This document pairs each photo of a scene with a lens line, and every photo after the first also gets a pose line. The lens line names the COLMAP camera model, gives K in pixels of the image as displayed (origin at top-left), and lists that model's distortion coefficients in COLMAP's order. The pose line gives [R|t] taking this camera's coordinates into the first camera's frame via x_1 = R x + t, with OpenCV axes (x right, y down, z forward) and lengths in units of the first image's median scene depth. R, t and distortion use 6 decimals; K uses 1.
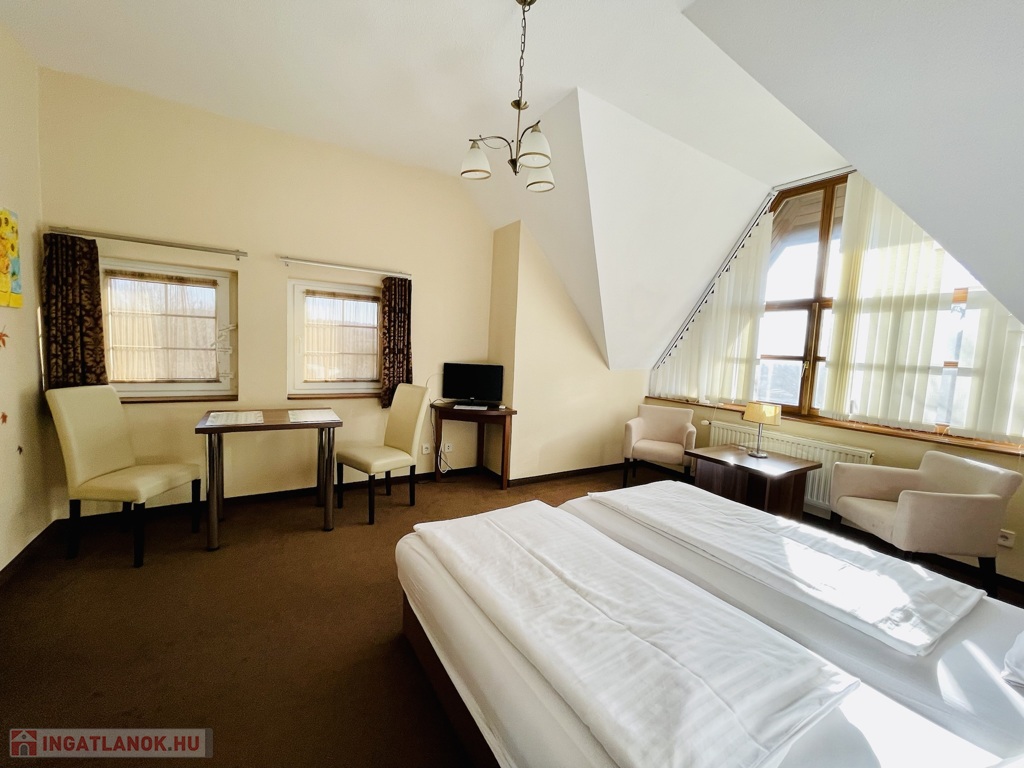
lens RADIAL K [[413.8, 0, 511.7], [0, 413.8, 383.2], [0, 0, 1]] dist [-0.004600, 0.001173]
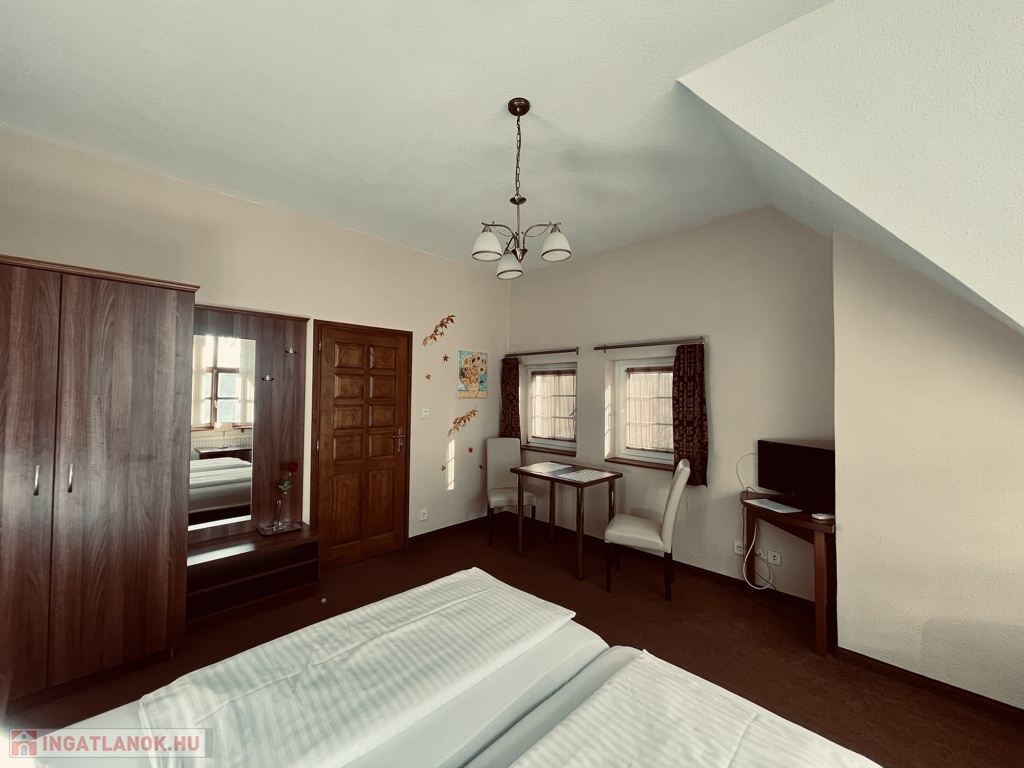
lens RADIAL K [[413.8, 0, 508.6], [0, 413.8, 383.0], [0, 0, 1]] dist [-0.004600, 0.001173]
pose [[0.230029, -0.066462, -0.970912, 0.562675], [-0.085759, 0.992400, -0.088251, -0.054509], [0.969398, 0.103565, 0.222581, 0.428111]]
